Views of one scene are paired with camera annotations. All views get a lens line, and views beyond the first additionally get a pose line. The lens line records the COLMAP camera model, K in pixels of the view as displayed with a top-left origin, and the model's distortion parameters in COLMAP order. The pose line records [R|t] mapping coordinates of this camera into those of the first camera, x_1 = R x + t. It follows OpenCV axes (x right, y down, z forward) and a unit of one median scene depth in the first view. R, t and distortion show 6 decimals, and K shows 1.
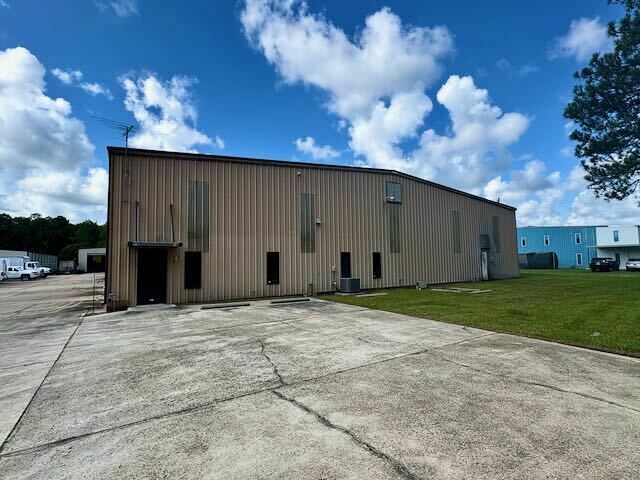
lens RADIAL K [[315.6, 0, 320.0], [0, 315.6, 240.0], [0, 0, 1]] dist [-0.000312, 0.000582]
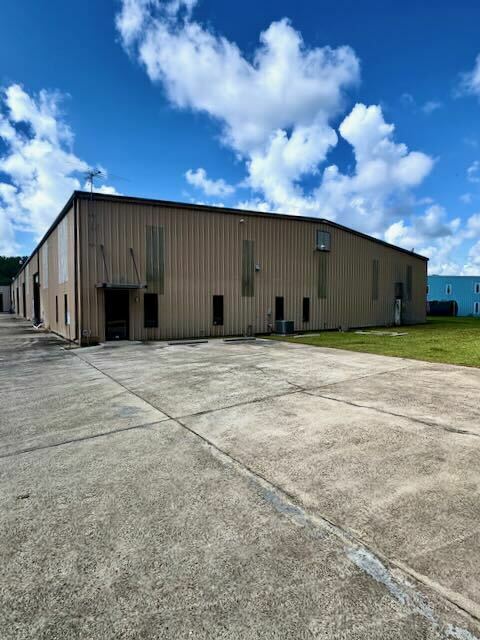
lens RADIAL K [[329.1, 0, 240.0], [0, 329.1, 320.0], [0, 0, 1]] dist [0.001217, 0.000250]
pose [[0.997108, 0.015832, 0.074331, -0.185091], [-0.023992, 0.993620, 0.110197, -0.004197], [-0.072112, -0.111662, 0.991126, -0.149979]]
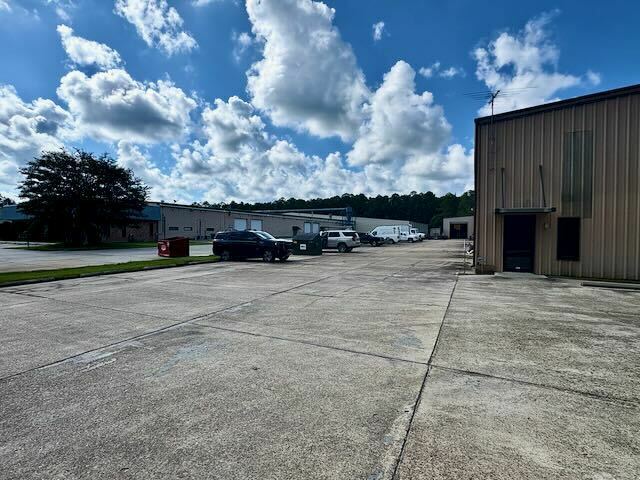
lens RADIAL K [[315.6, 0, 320.0], [0, 315.6, 240.0], [0, 0, 1]] dist [-0.000312, 0.000582]
pose [[0.524669, 0.040420, -0.850346, -0.028292], [0.044526, 0.996202, 0.074825, 0.004286], [0.850141, -0.077121, 0.520876, -0.018767]]
